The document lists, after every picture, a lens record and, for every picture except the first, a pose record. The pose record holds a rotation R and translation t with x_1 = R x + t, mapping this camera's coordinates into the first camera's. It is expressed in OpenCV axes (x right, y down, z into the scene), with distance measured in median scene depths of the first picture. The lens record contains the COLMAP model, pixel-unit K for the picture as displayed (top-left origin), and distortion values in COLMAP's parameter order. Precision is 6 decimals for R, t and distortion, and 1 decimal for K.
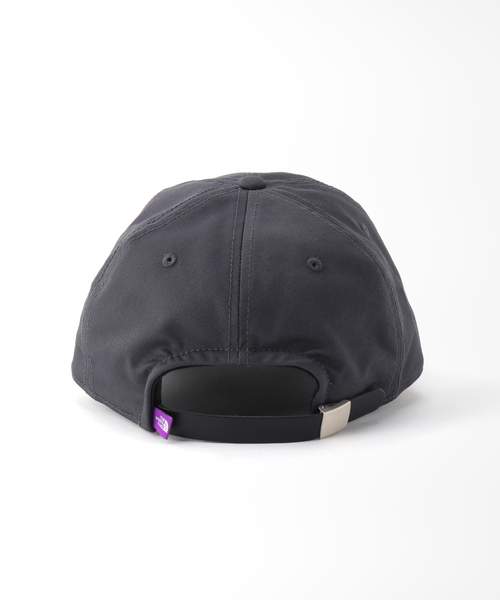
lens RADIAL K [[1340.3, 0, 249.4], [0, 1340.3, 300.6], [0, 0, 1]] dist [-0.027369, 0.000000]
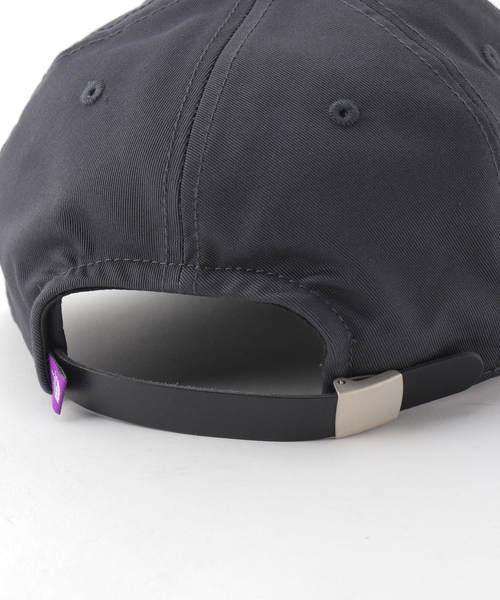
lens RADIAL K [[1340.3, 0, 253.0], [0, 1340.3, 298.2], [0, 0, 1]] dist [-0.027369, 0.000000]
pose [[0.961410, 0.082287, -0.262524, 0.159576], [-0.053977, 0.992094, 0.113296, -0.012499], [0.269771, -0.094754, 0.958251, 0.484342]]
